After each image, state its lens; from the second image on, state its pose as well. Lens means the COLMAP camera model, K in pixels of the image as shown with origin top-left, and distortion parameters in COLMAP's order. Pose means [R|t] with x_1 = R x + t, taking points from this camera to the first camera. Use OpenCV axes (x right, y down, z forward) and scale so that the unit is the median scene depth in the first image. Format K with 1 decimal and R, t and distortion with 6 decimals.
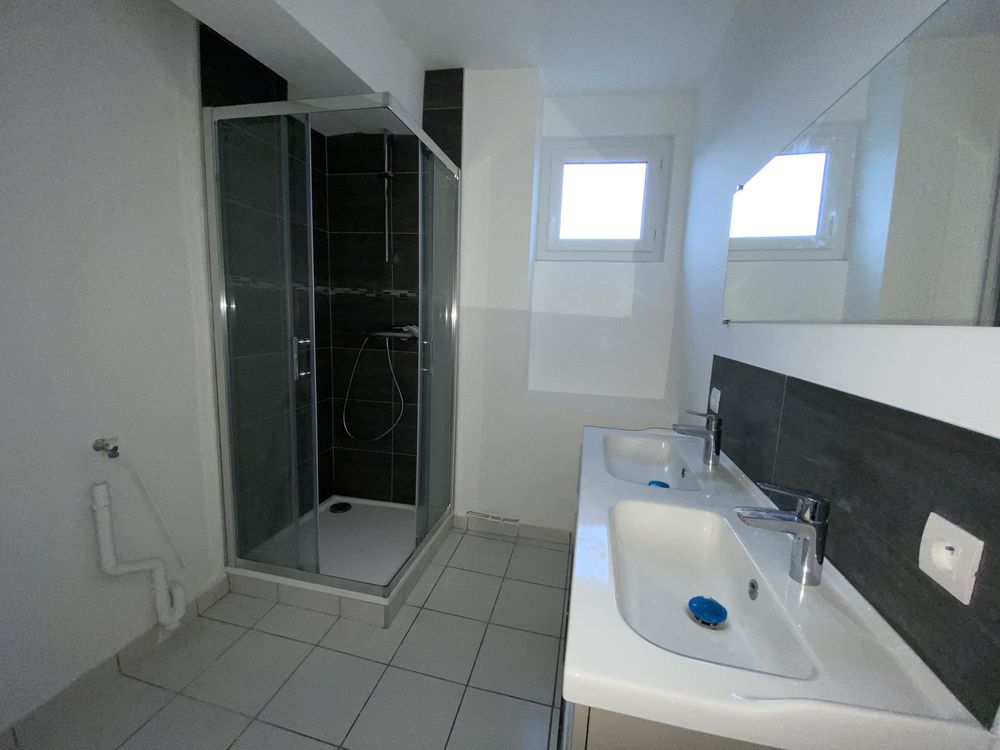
lens RADIAL K [[407.0, 0, 500.0], [0, 407.0, 375.0], [0, 0, 1]] dist [0.044524, -0.026154]
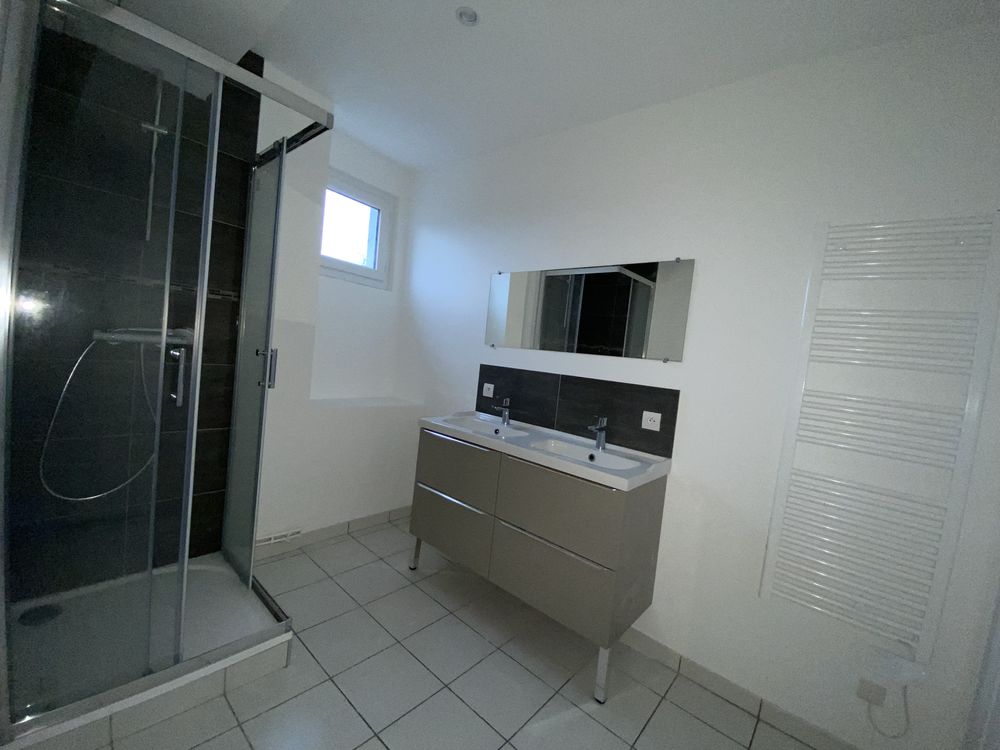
lens RADIAL K [[407.0, 0, 500.0], [0, 407.0, 375.0], [0, 0, 1]] dist [0.044524, -0.026154]
pose [[0.489125, -0.043238, 0.871141, -0.684182], [0.045238, 0.998684, 0.024168, -0.030388], [-0.871040, 0.027588, 0.490437, 0.092767]]
